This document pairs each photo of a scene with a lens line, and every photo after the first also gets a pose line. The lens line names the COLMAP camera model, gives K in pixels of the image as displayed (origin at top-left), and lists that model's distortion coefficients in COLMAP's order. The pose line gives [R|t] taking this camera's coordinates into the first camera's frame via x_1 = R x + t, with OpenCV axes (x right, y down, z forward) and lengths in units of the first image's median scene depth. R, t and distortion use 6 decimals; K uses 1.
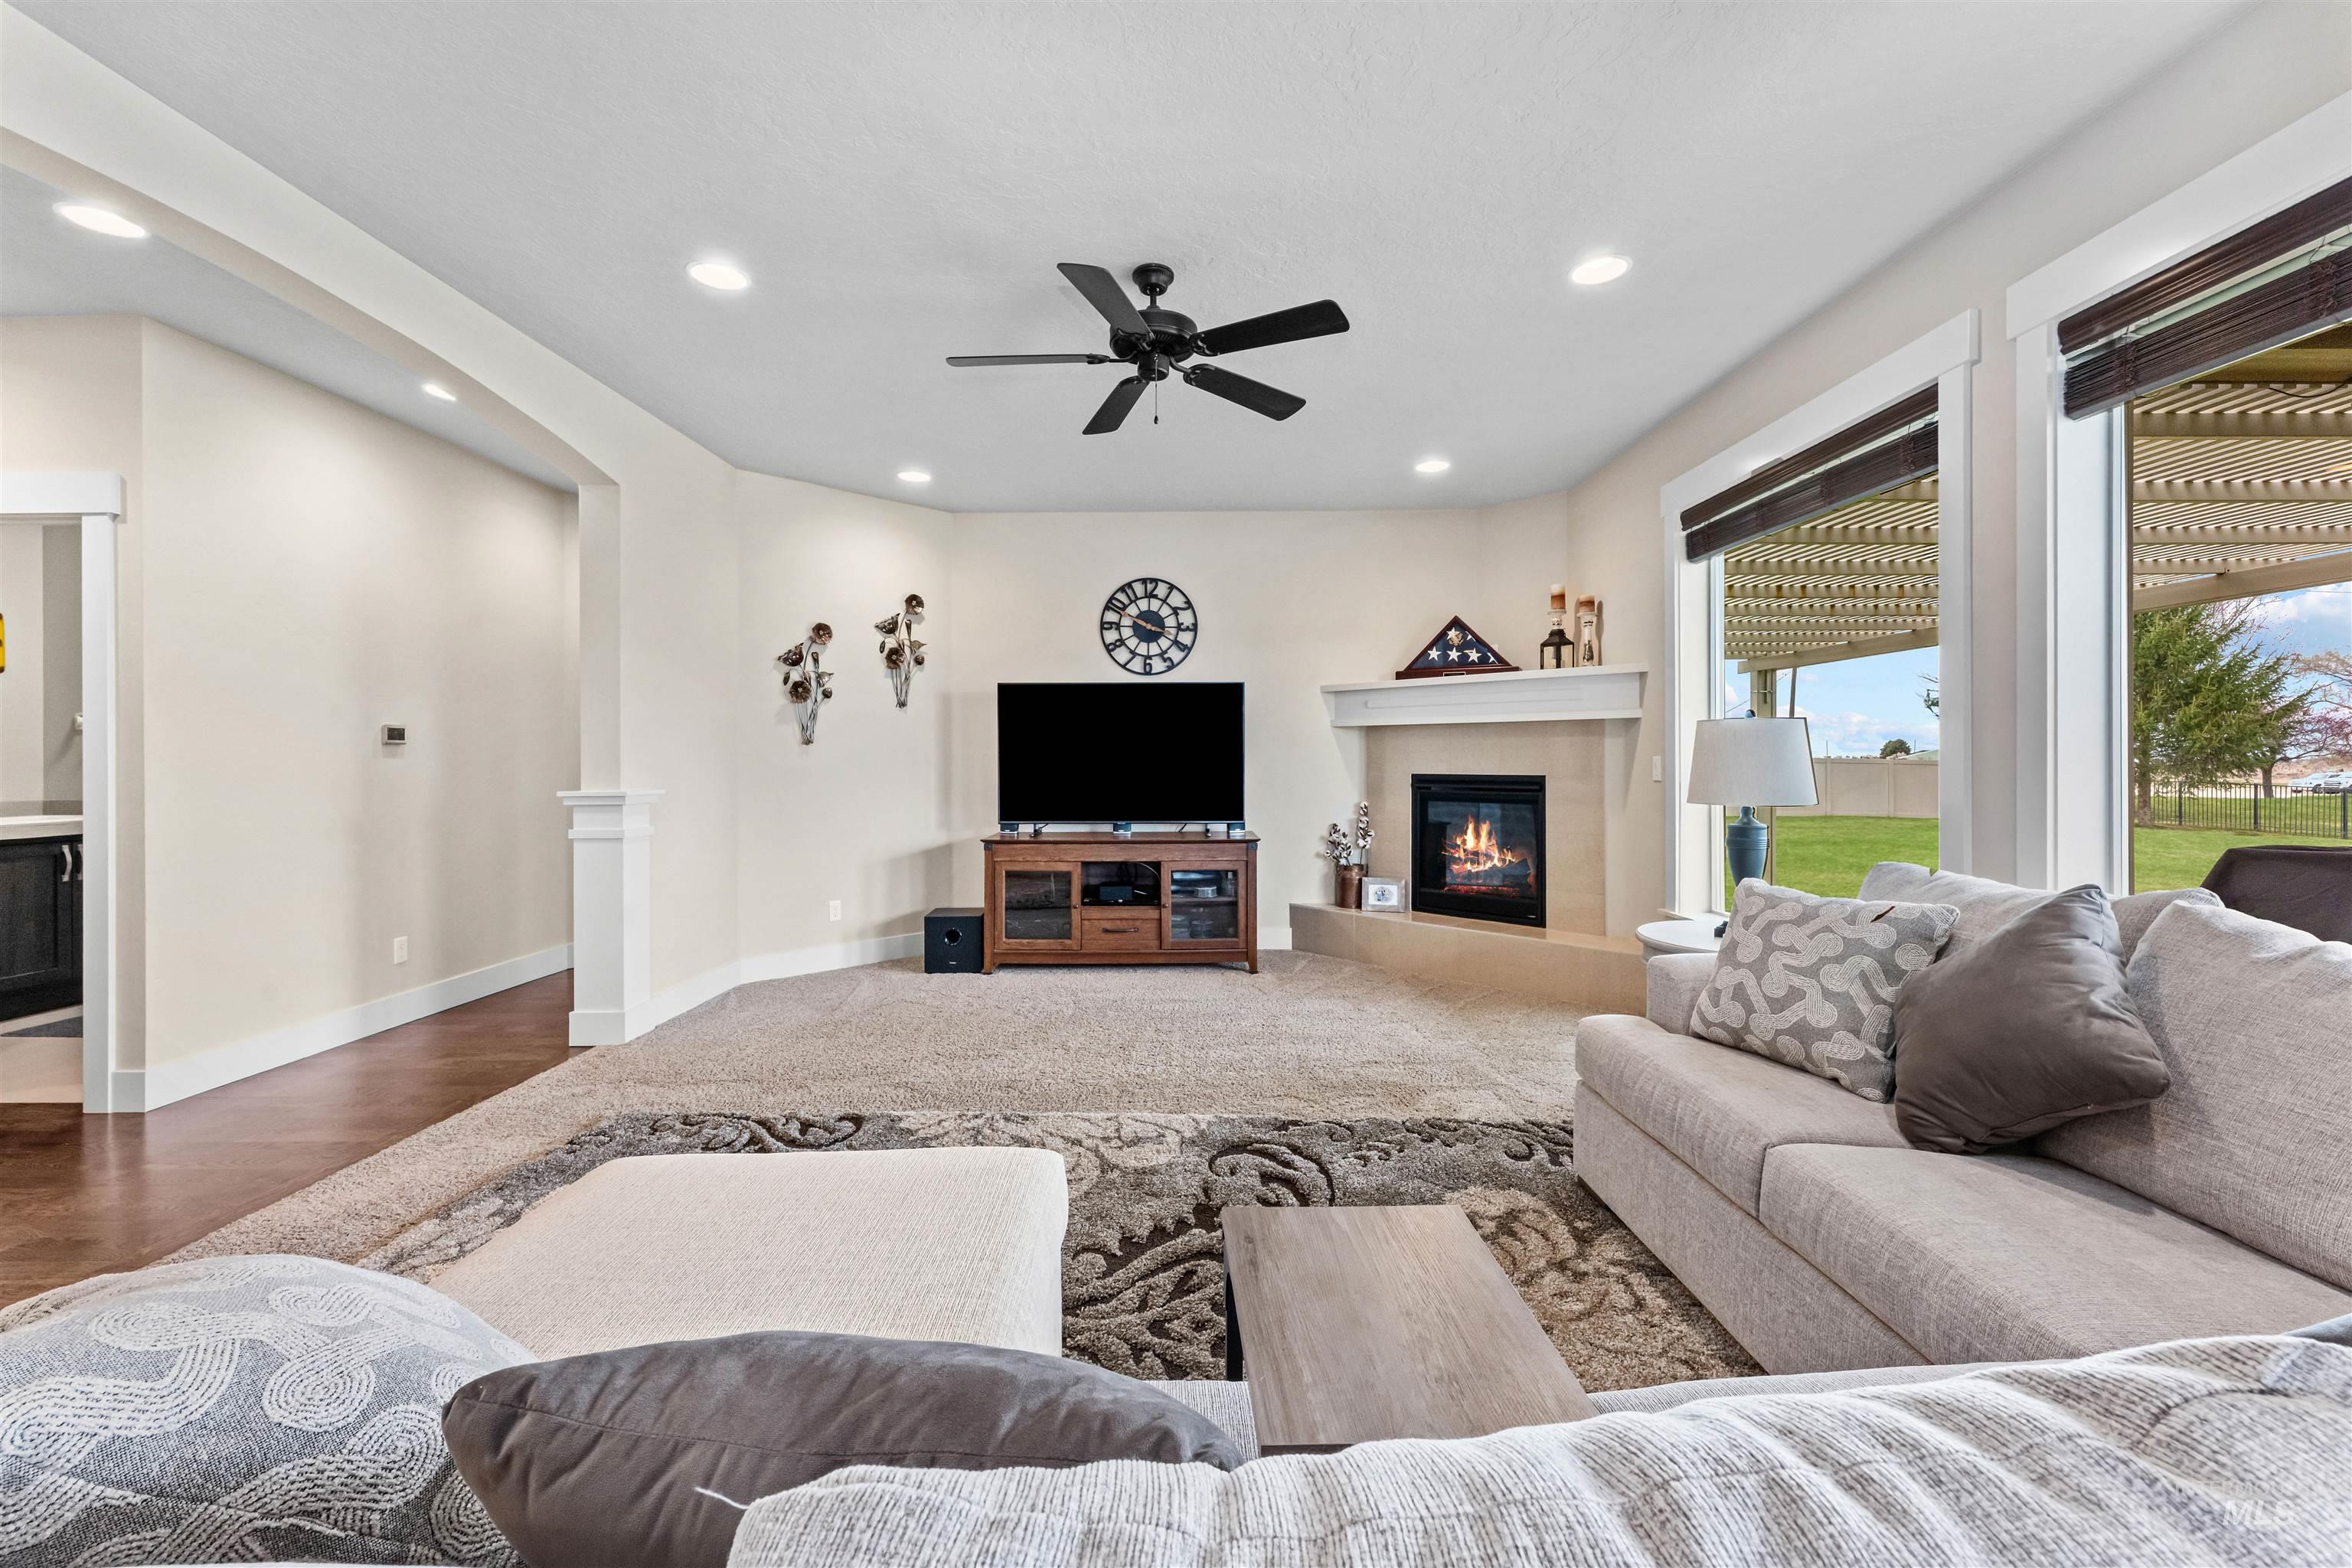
lens RADIAL K [[946.0, 0, 1187.3], [0, 946.0, 756.5], [0, 0, 1]] dist [0.001314, -0.000134]
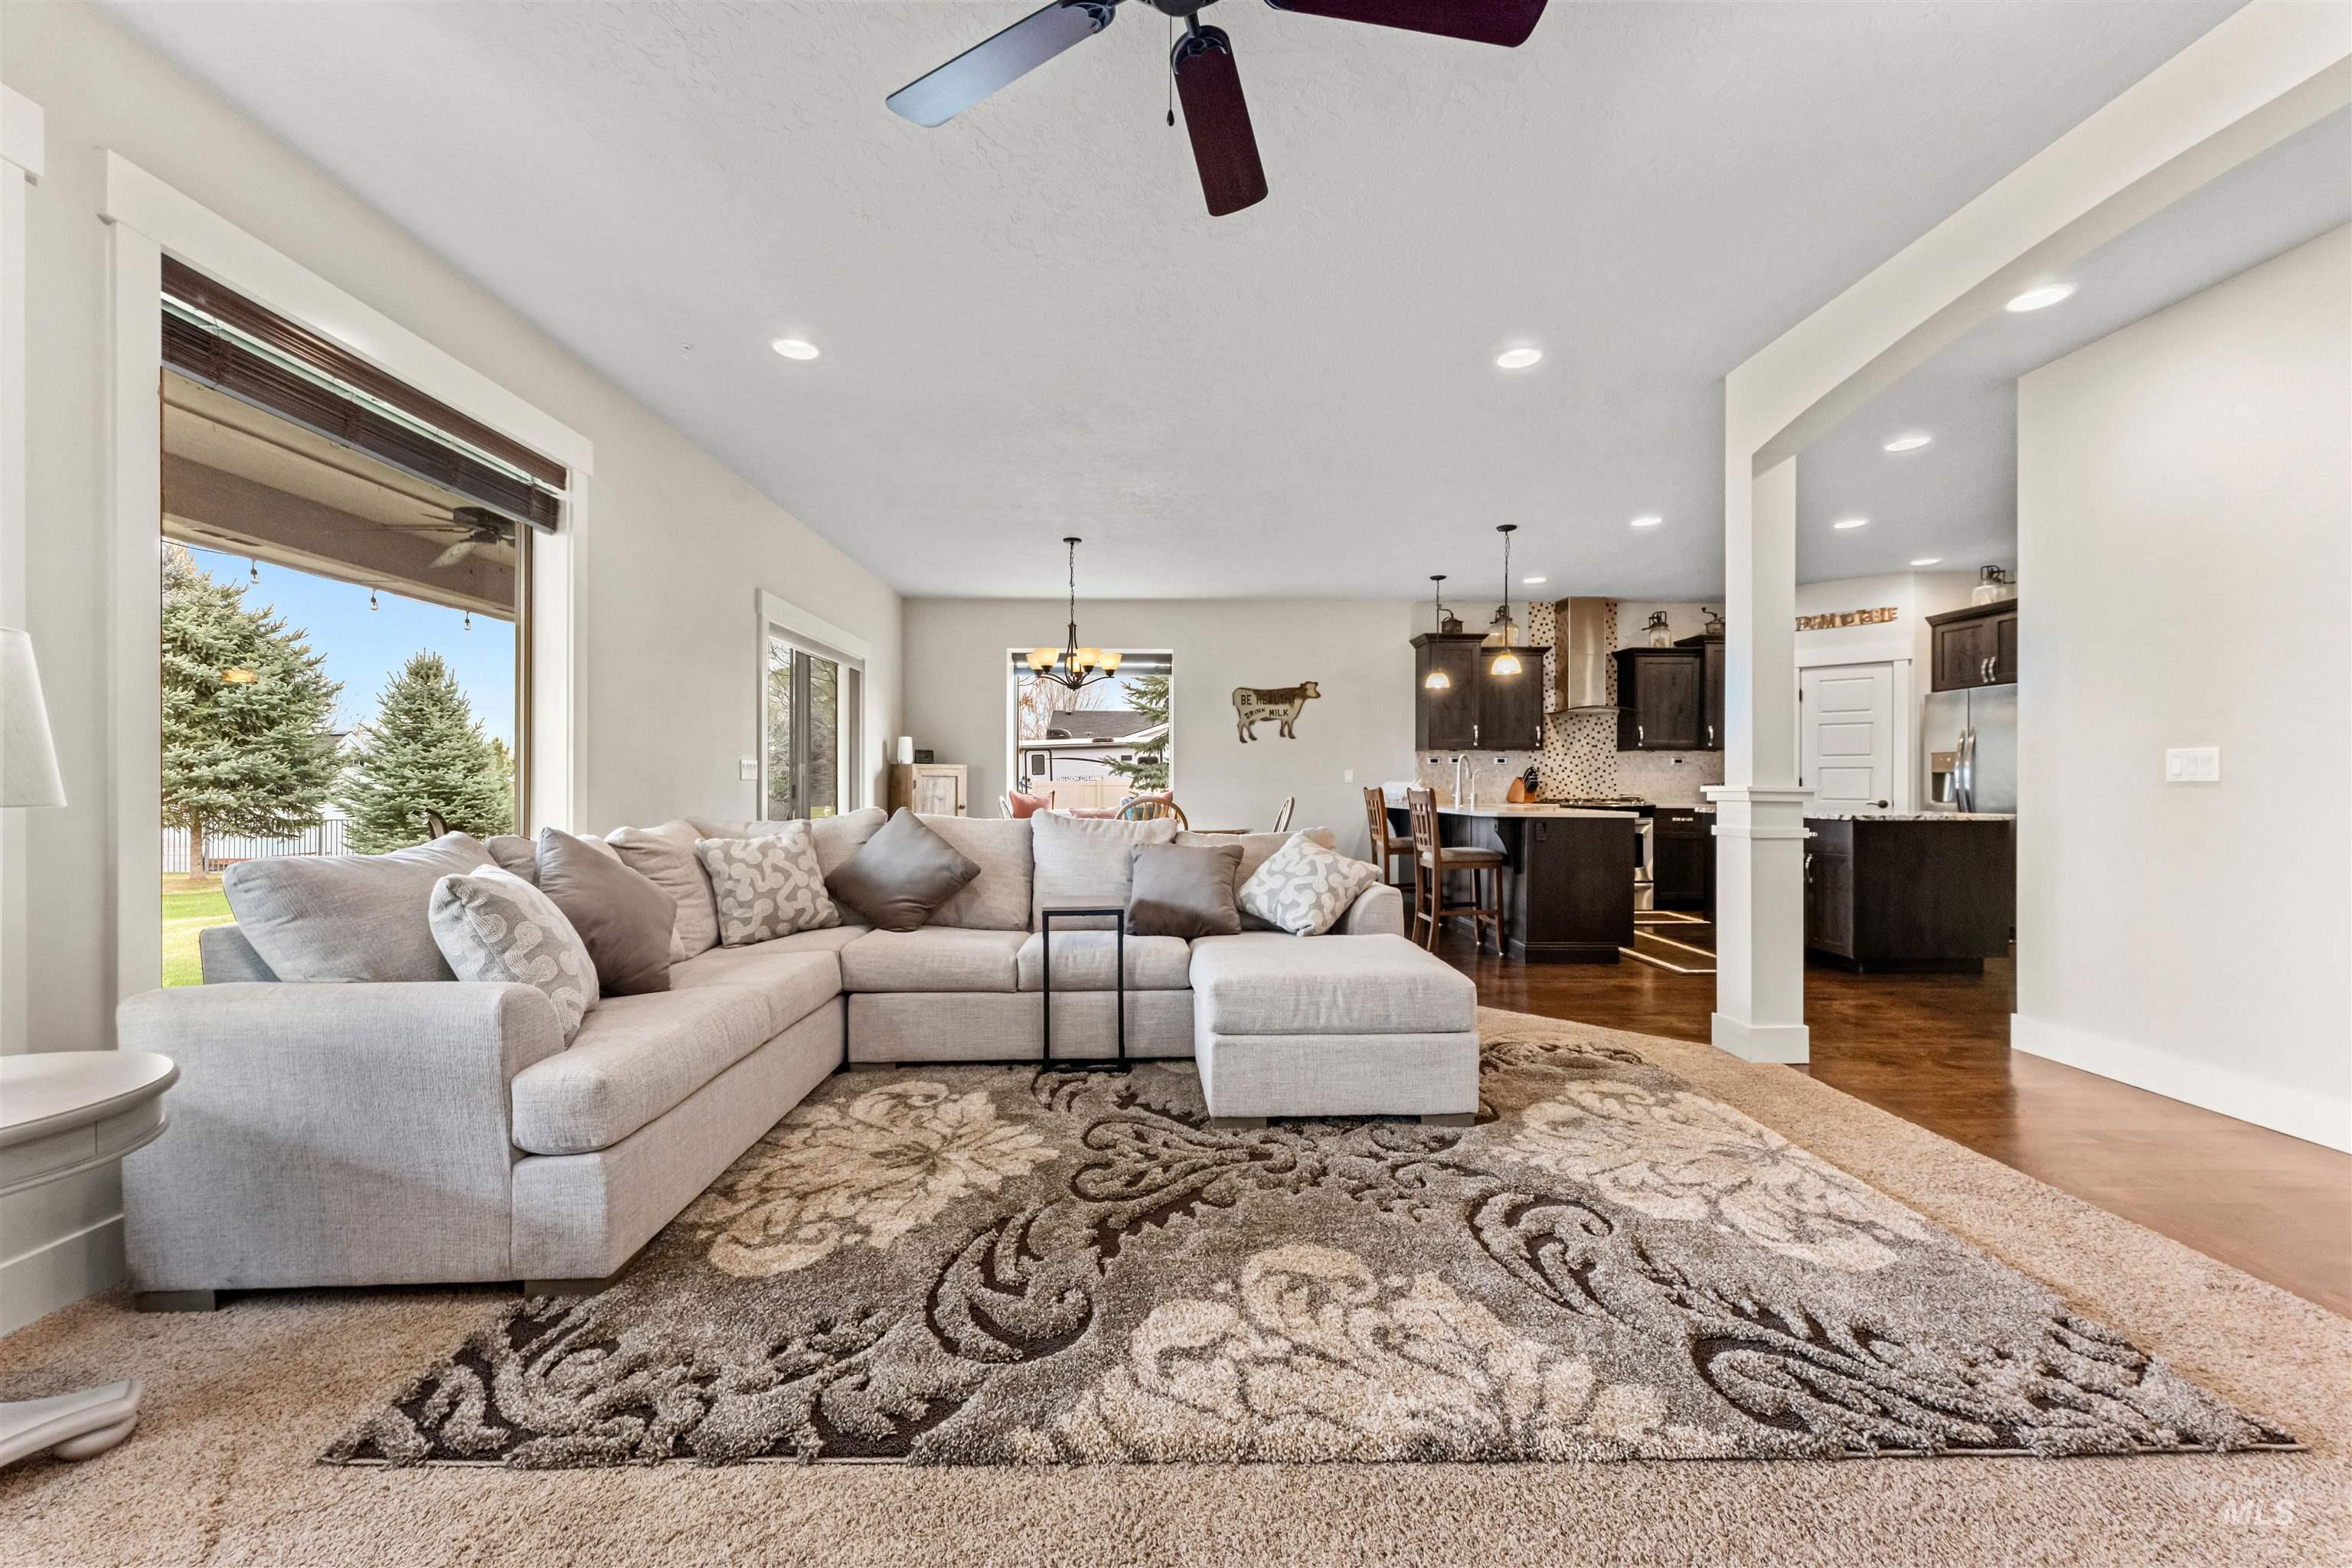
lens RADIAL K [[927.9, 0, 1176.0], [0, 927.9, 784.0], [0, 0, 1]] dist [0.000842, -0.000072]
pose [[-0.999492, 0.001537, -0.031846, -0.009205], [0.001563, 0.999998, -0.000779, 0.022421], [0.031845, -0.000828, -0.999492, 0.850324]]
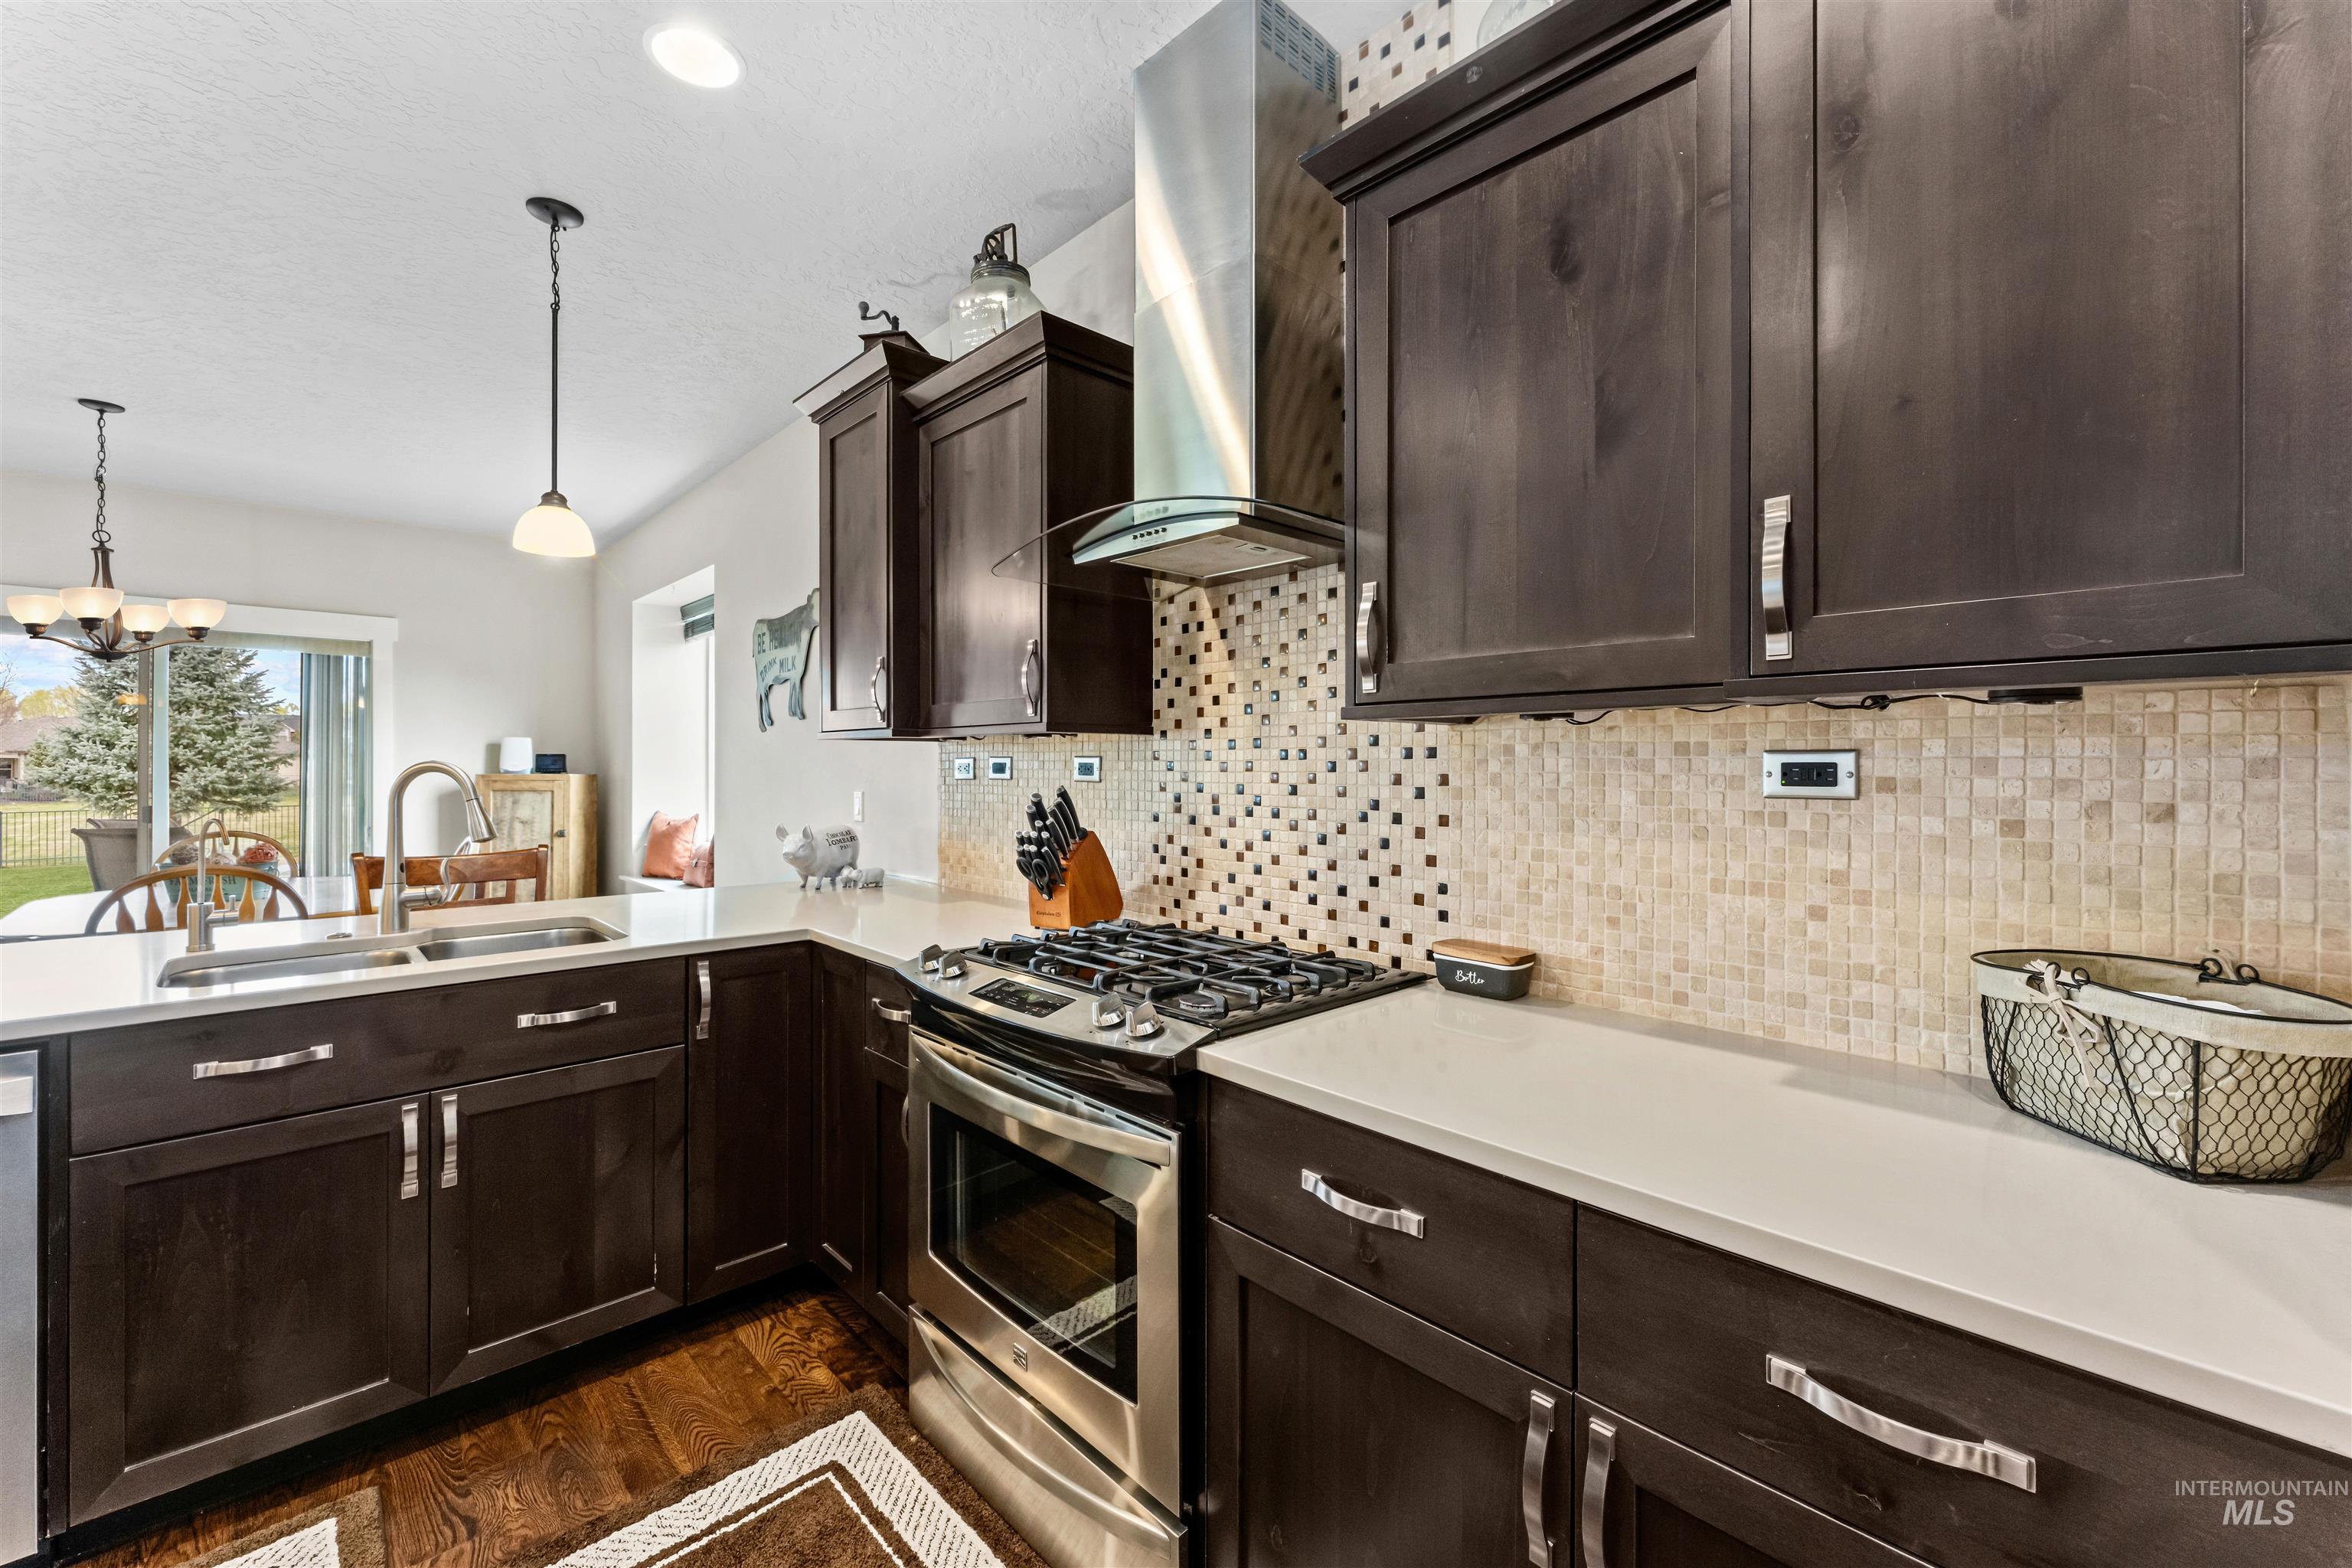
lens RADIAL K [[947.7, 0, 1176.1], [0, 947.7, 762.6], [0, 0, 1]] dist [0.001253, -0.000186]
pose [[-0.694822, 0.003364, 0.719174, -0.982318], [-0.001301, 0.999982, -0.005934, -0.018038], [-0.719180, -0.005058, -0.694805, -0.417466]]
